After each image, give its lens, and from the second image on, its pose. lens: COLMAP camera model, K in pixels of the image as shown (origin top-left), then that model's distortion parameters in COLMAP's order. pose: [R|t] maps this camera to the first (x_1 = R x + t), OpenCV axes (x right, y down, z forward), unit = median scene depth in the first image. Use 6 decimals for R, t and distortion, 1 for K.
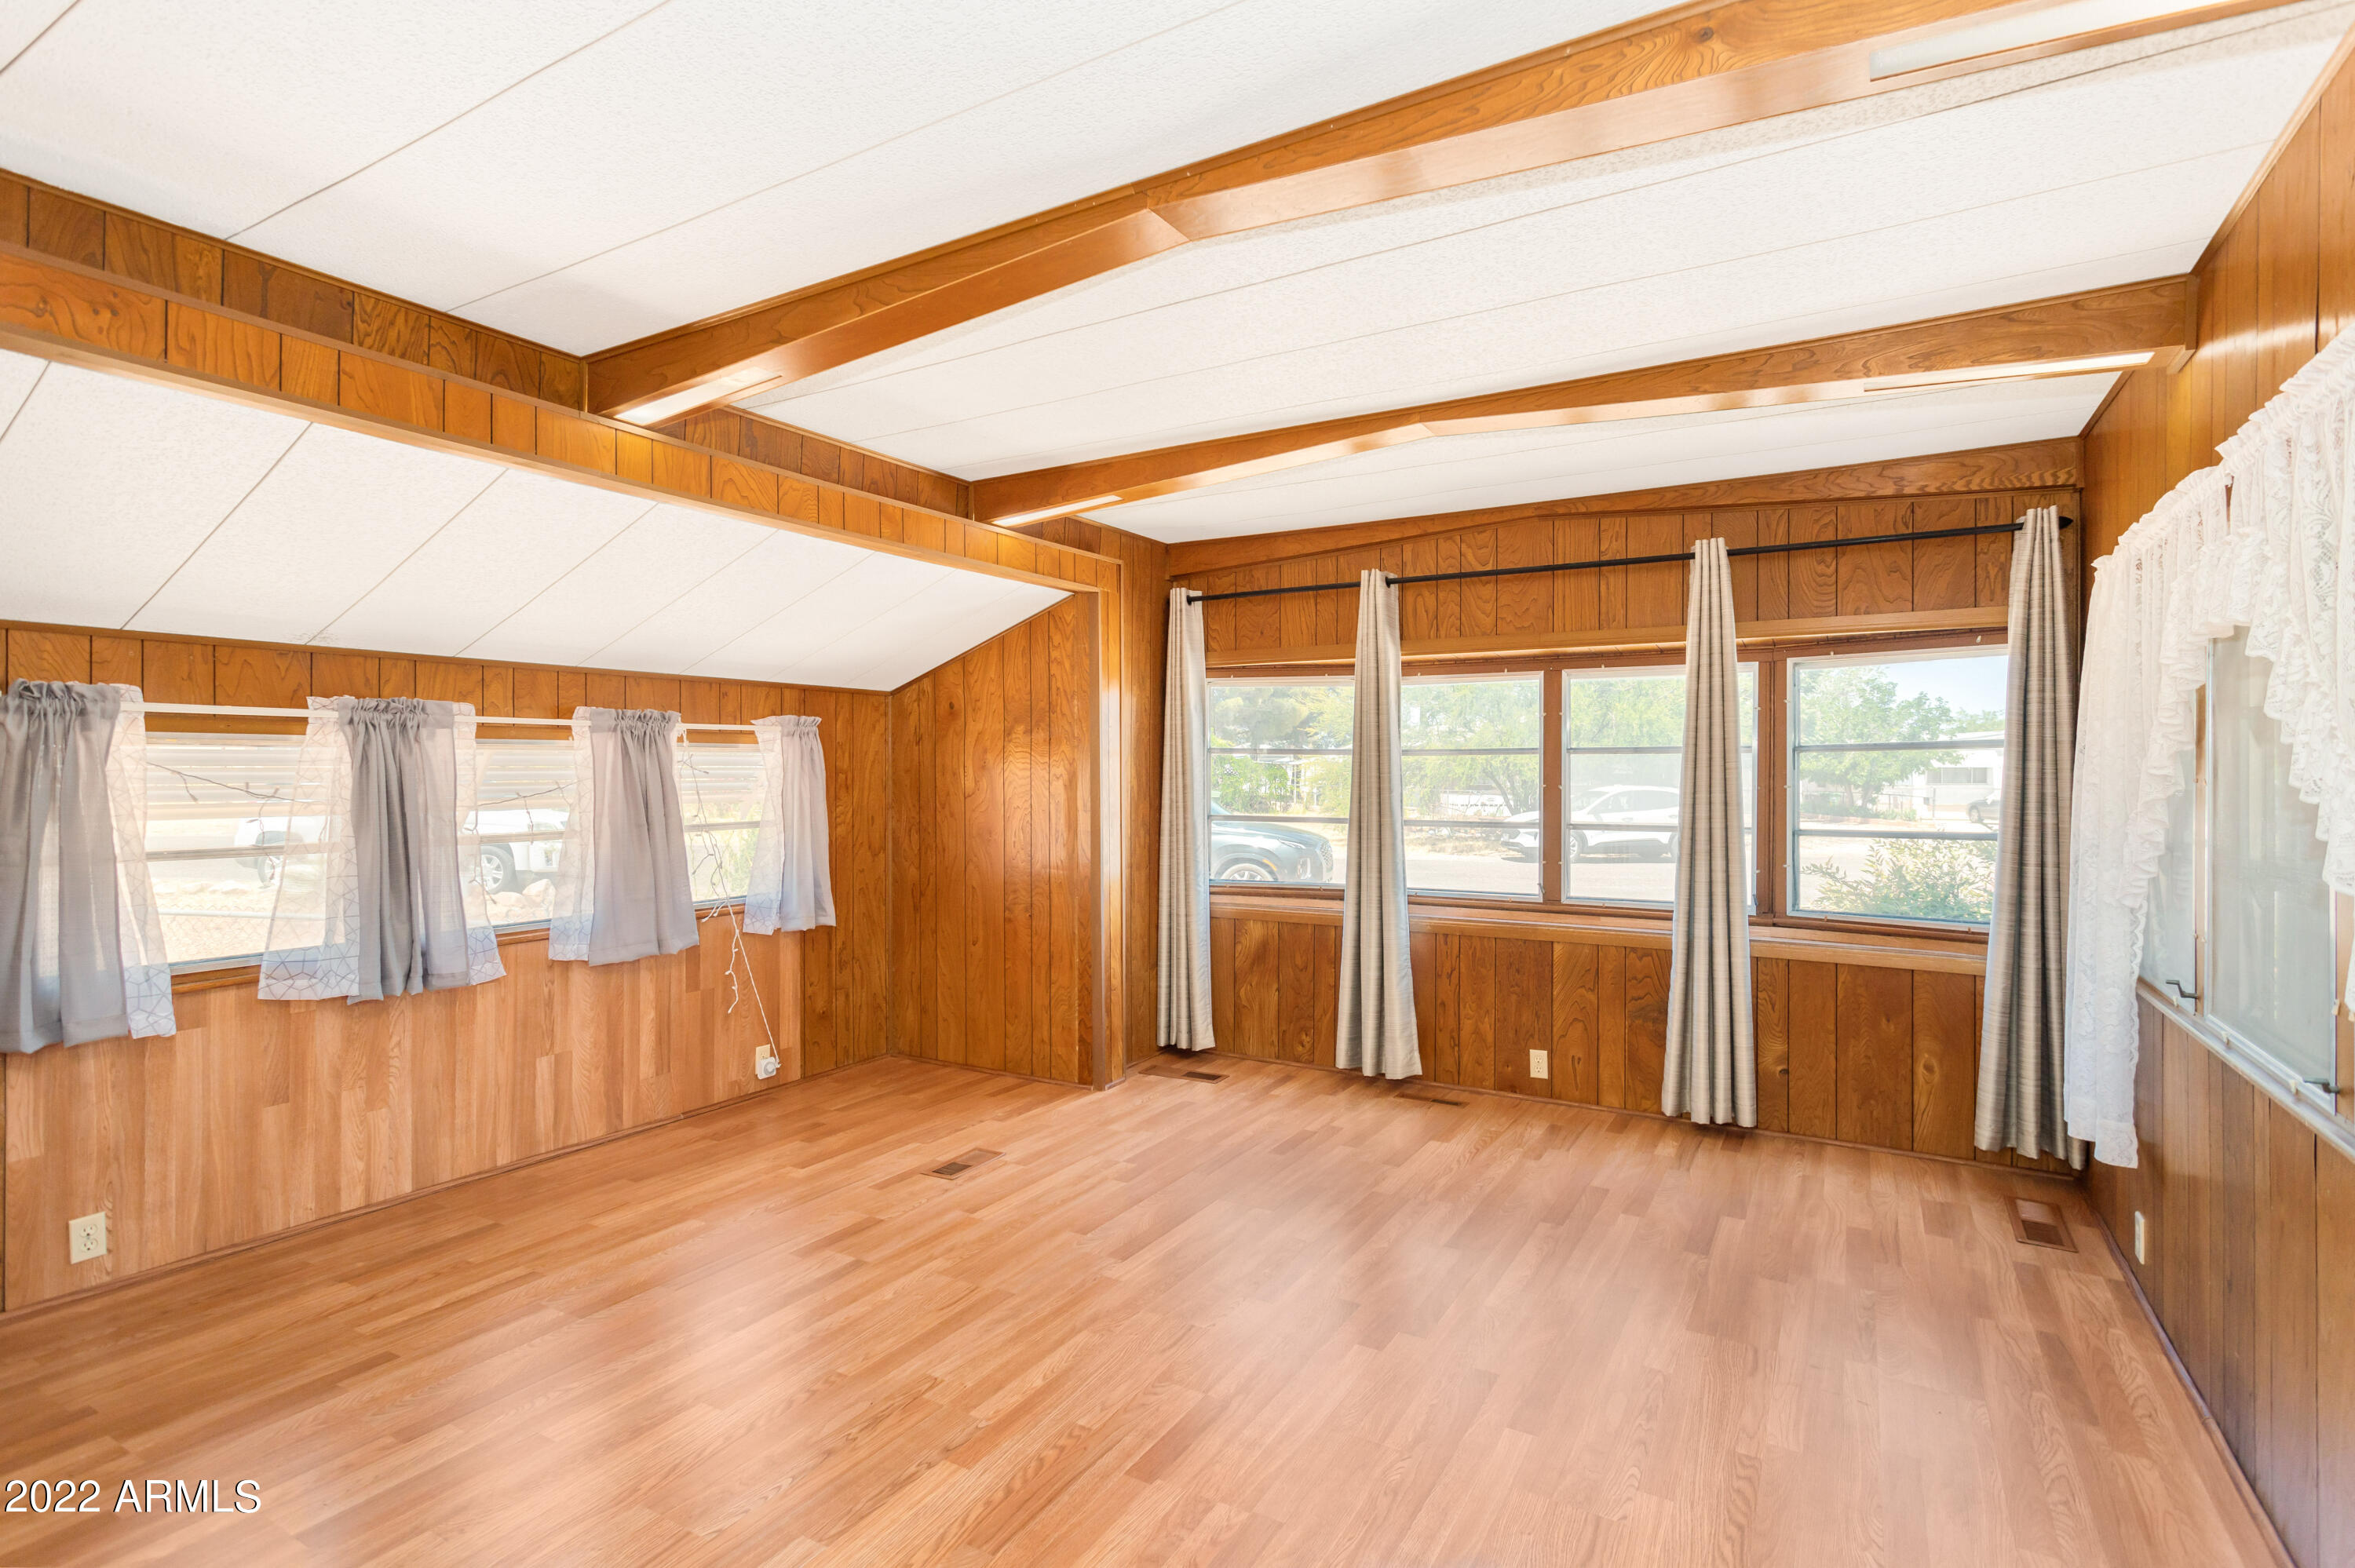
lens RADIAL K [[1125.4, 0, 1181.2], [0, 1125.4, 779.5], [0, 0, 1]] dist [0.006700, -0.000102]
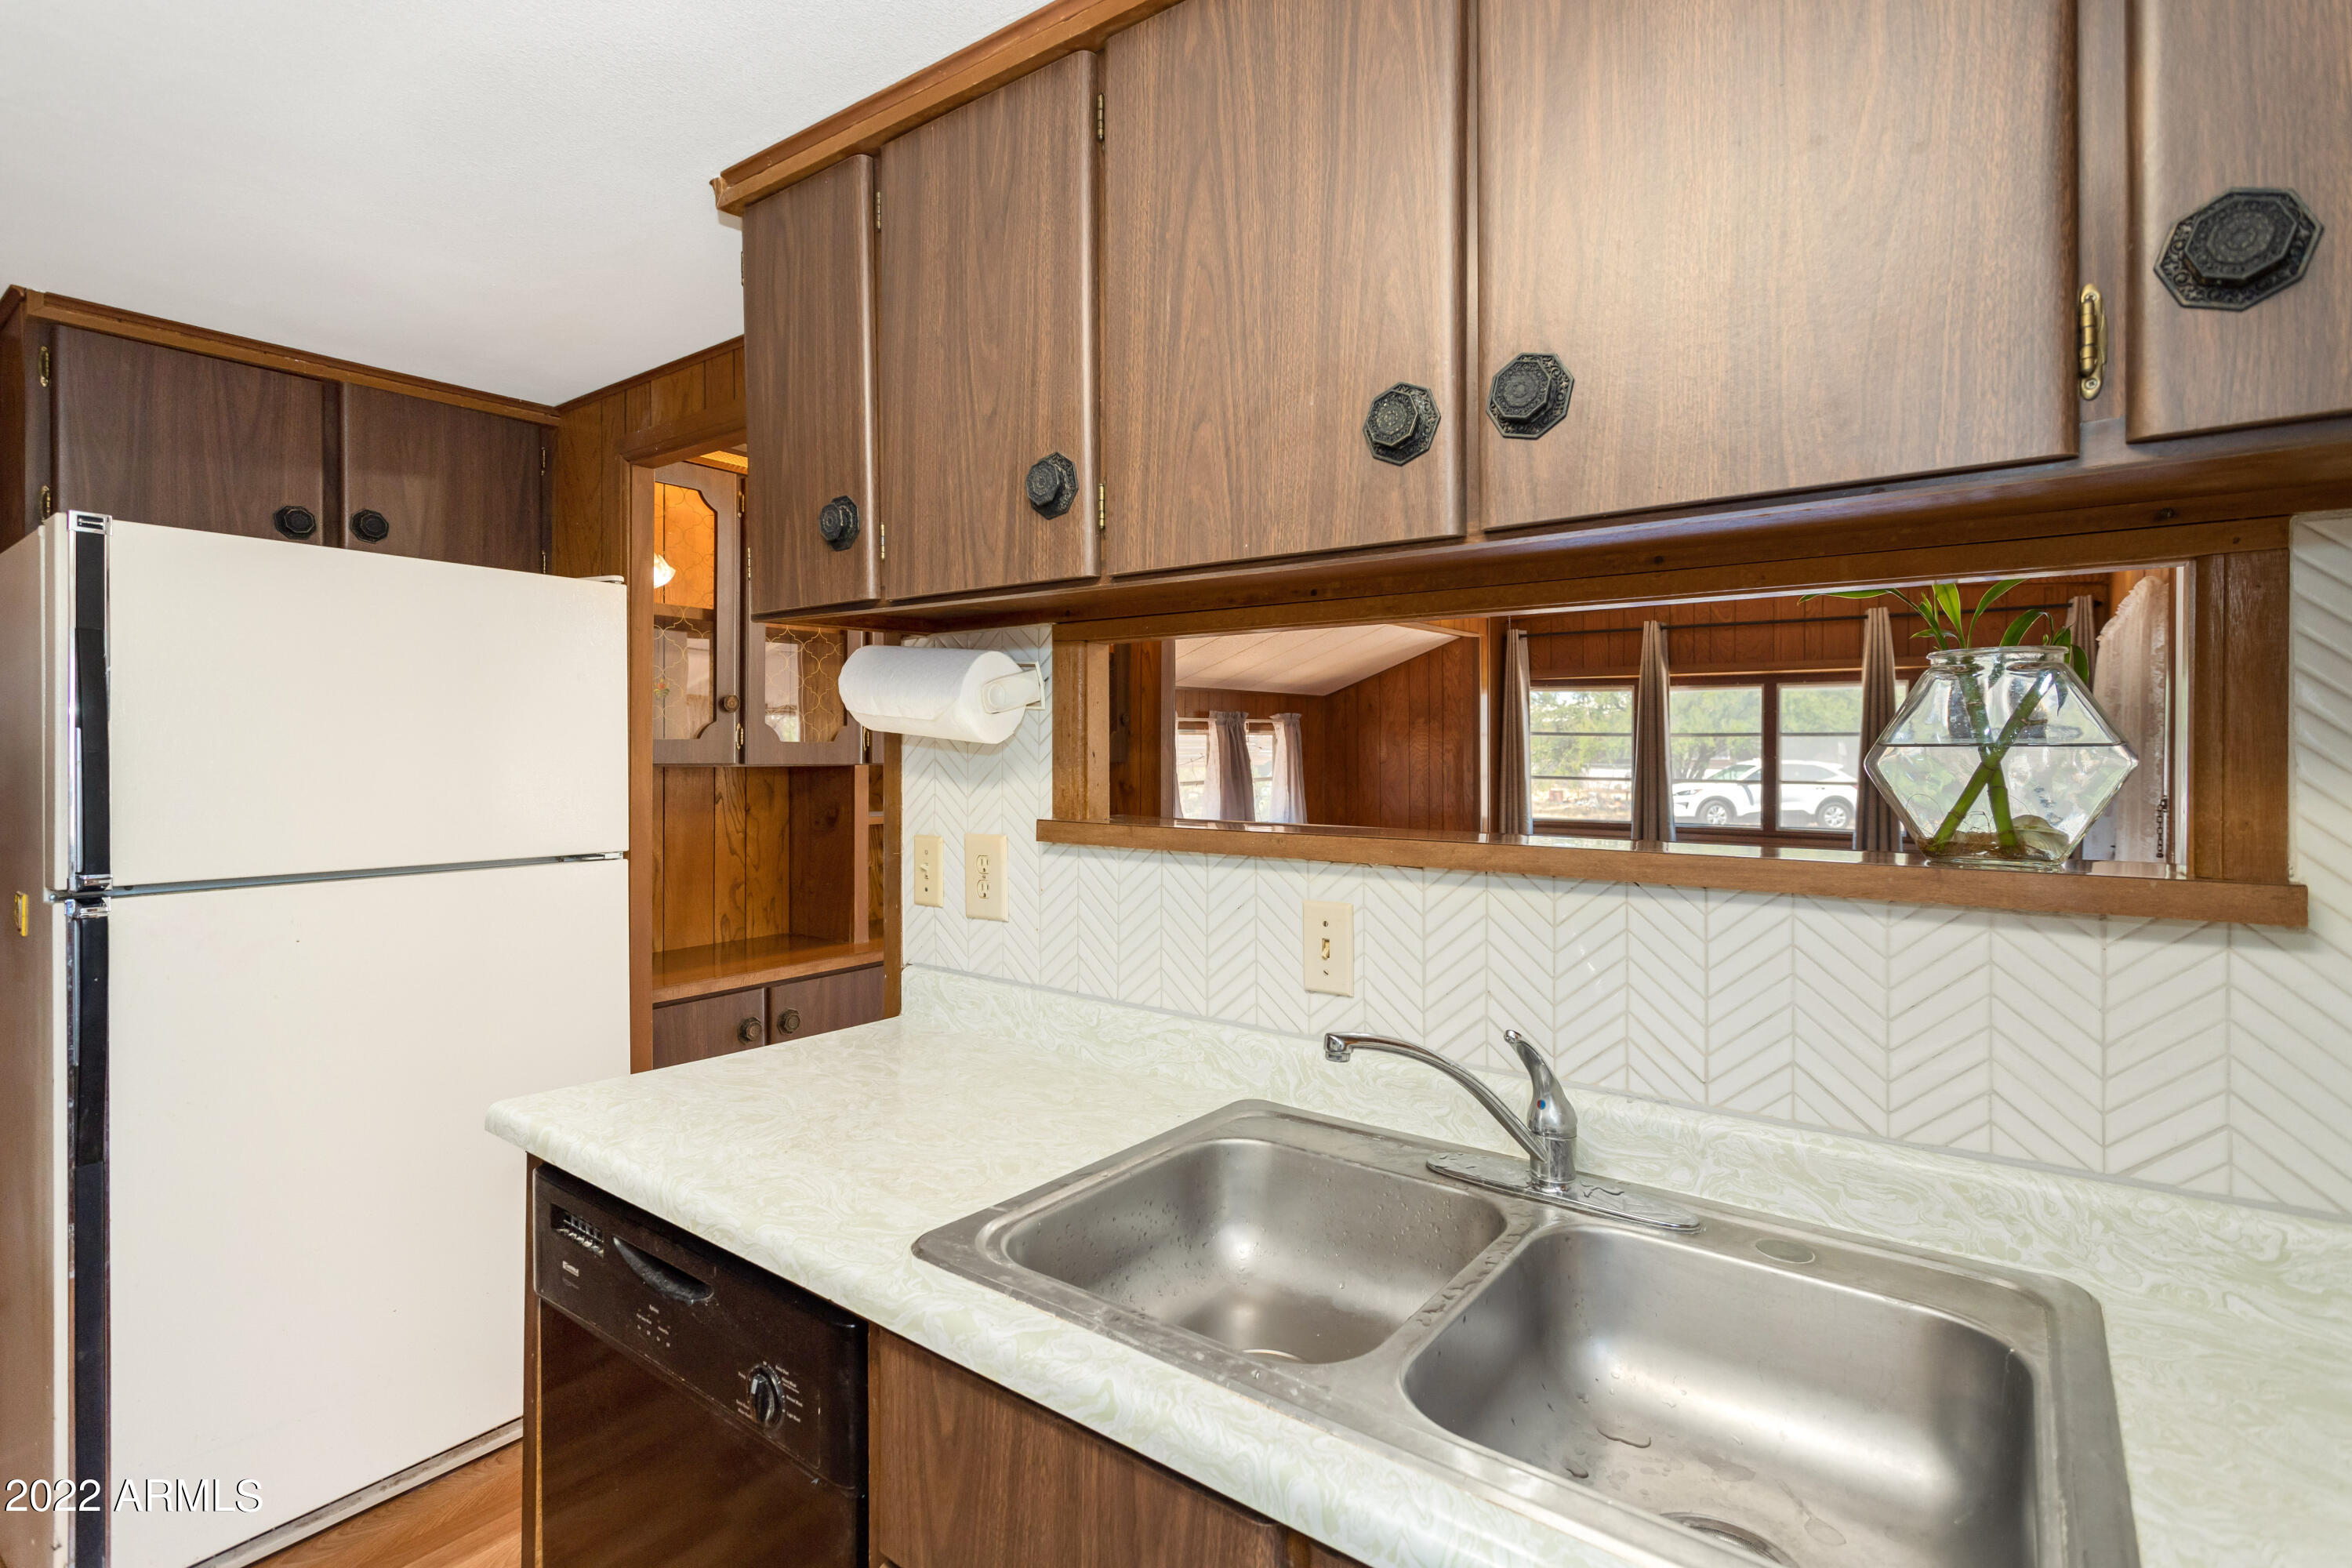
lens RADIAL K [[1124.1, 0, 1190.8], [0, 1124.1, 765.3], [0, 0, 1]] dist [0.006700, -0.000102]
pose [[0.995111, 0.004175, -0.098674, -0.369480], [-0.003268, 0.999951, 0.009356, 0.005533], [0.098708, -0.008988, 0.995076, -0.745408]]
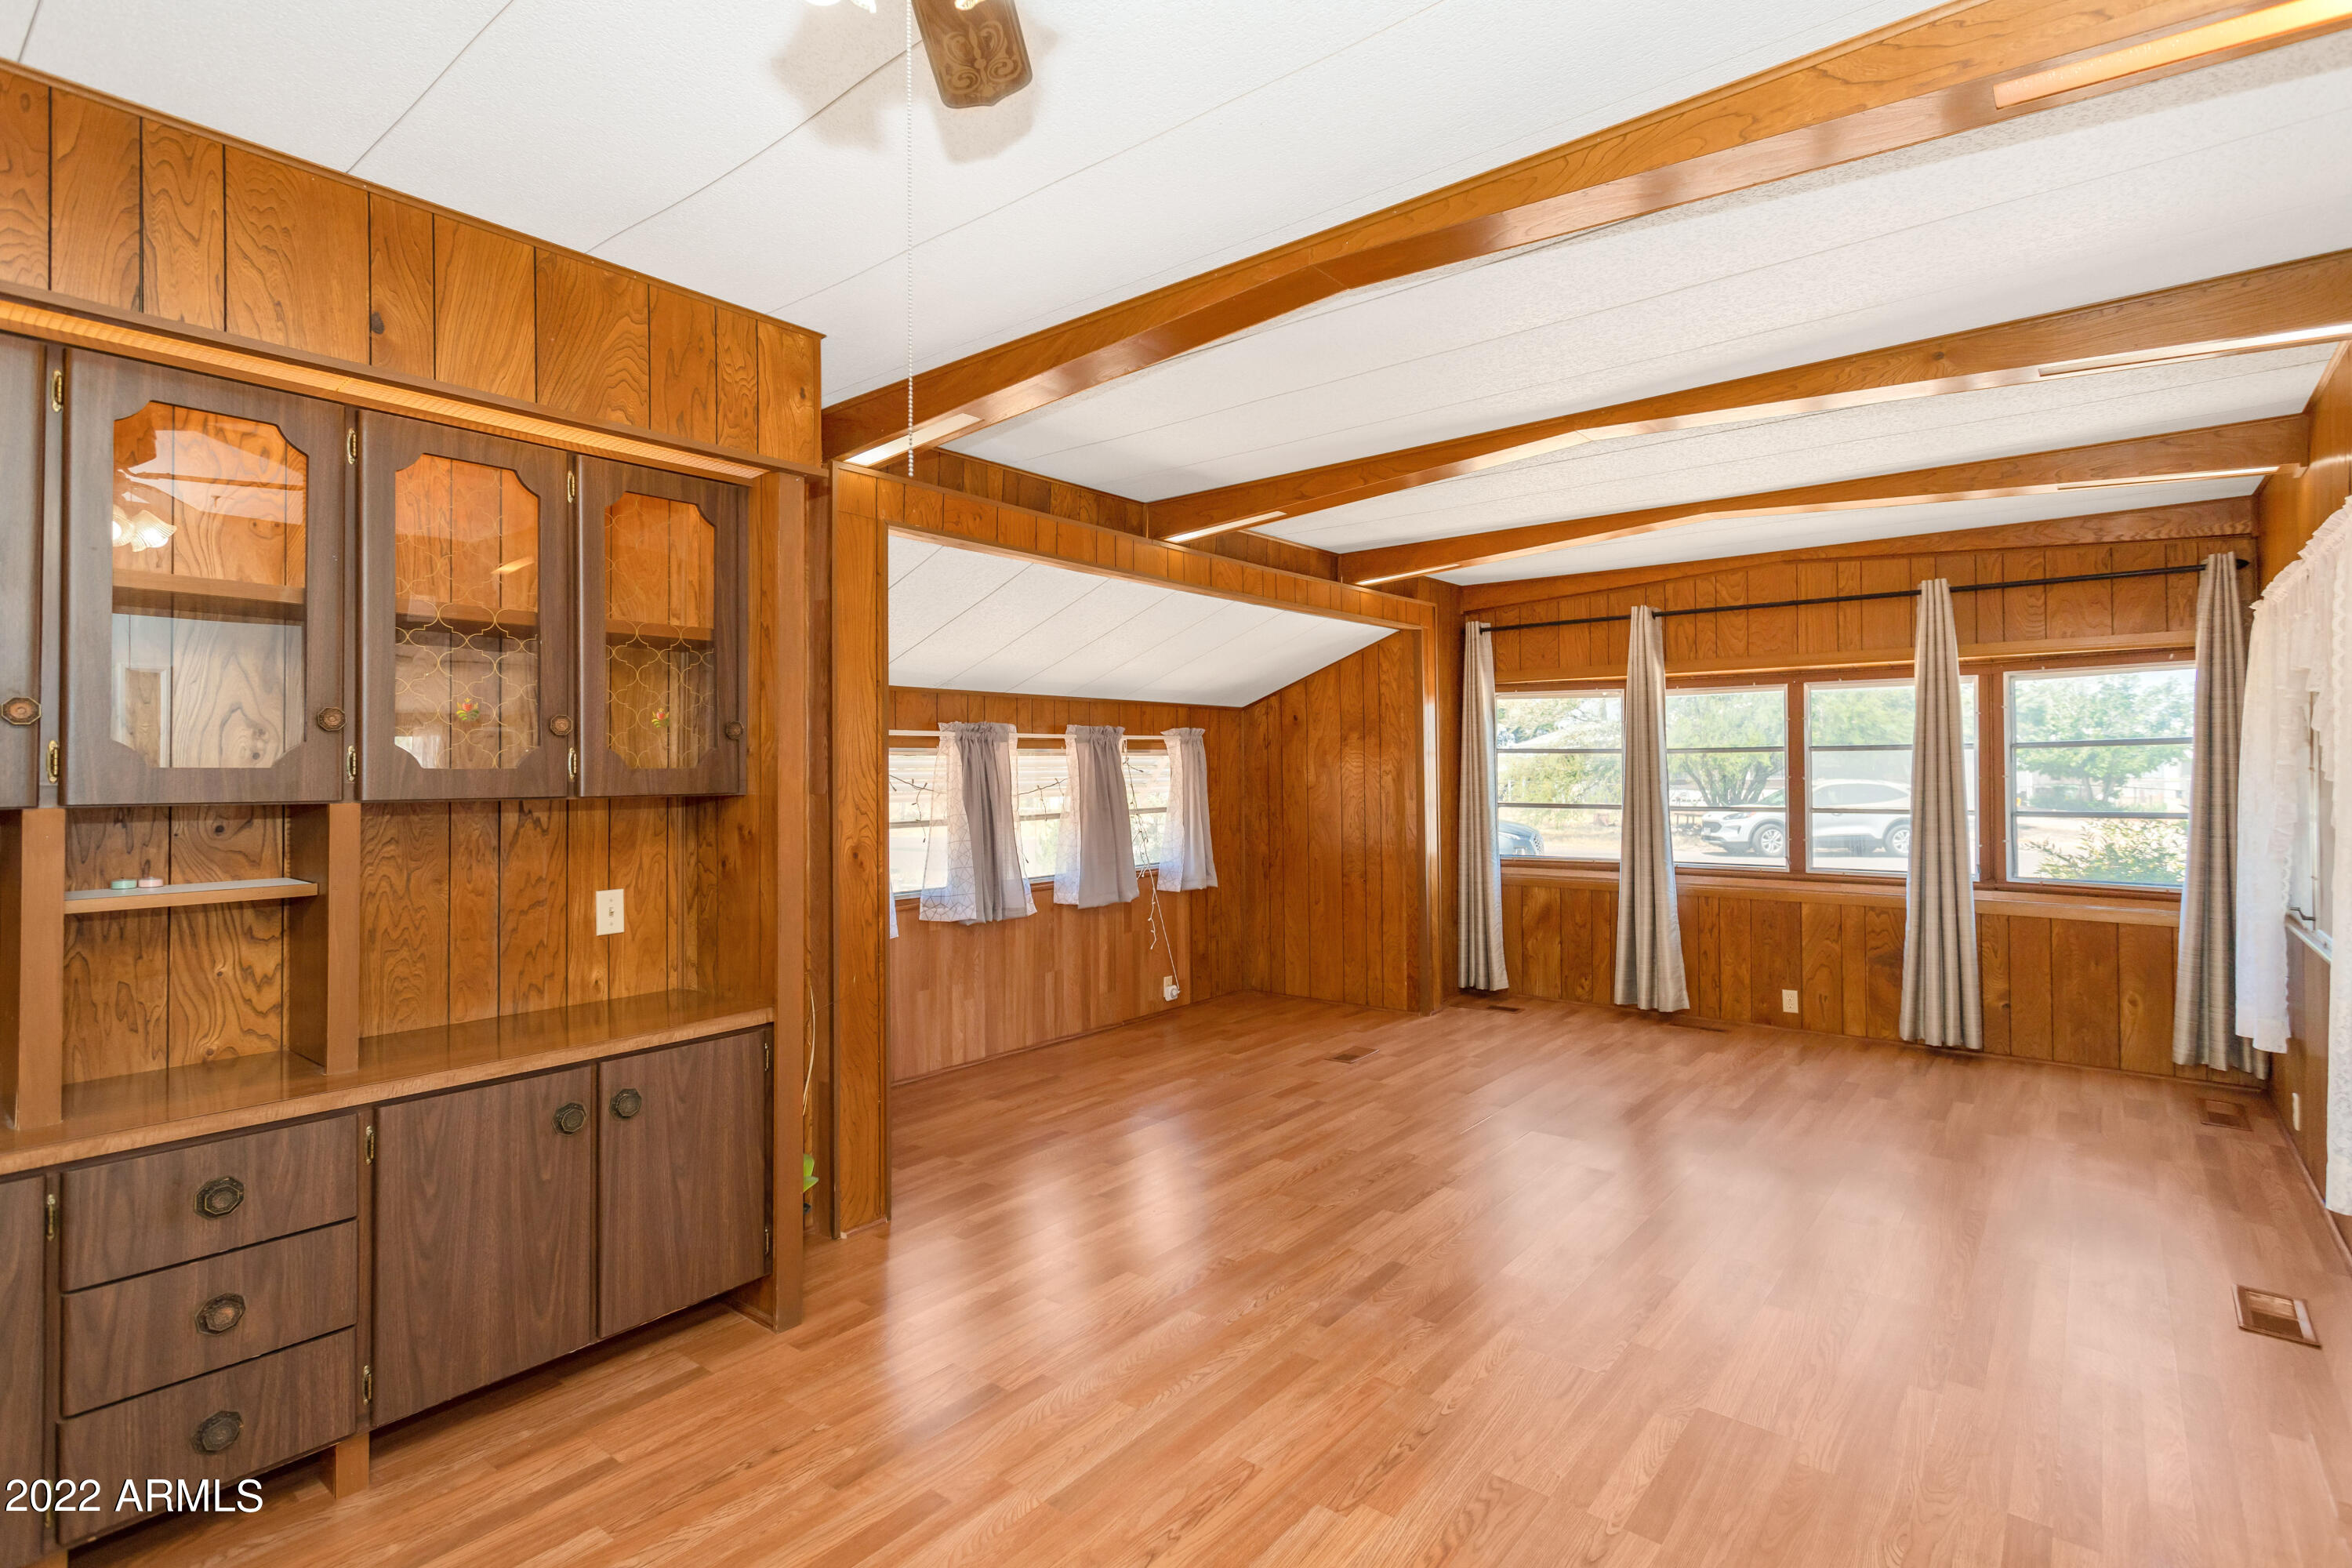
lens RADIAL K [[1124.1, 0, 1189.8], [0, 1124.1, 763.3], [0, 0, 1]] dist [0.006700, -0.000102]
pose [[0.990304, -0.008127, -0.138677, -0.179670], [0.006439, 0.999900, -0.012611, 0.001919], [0.138765, 0.011596, 0.990257, -0.355596]]
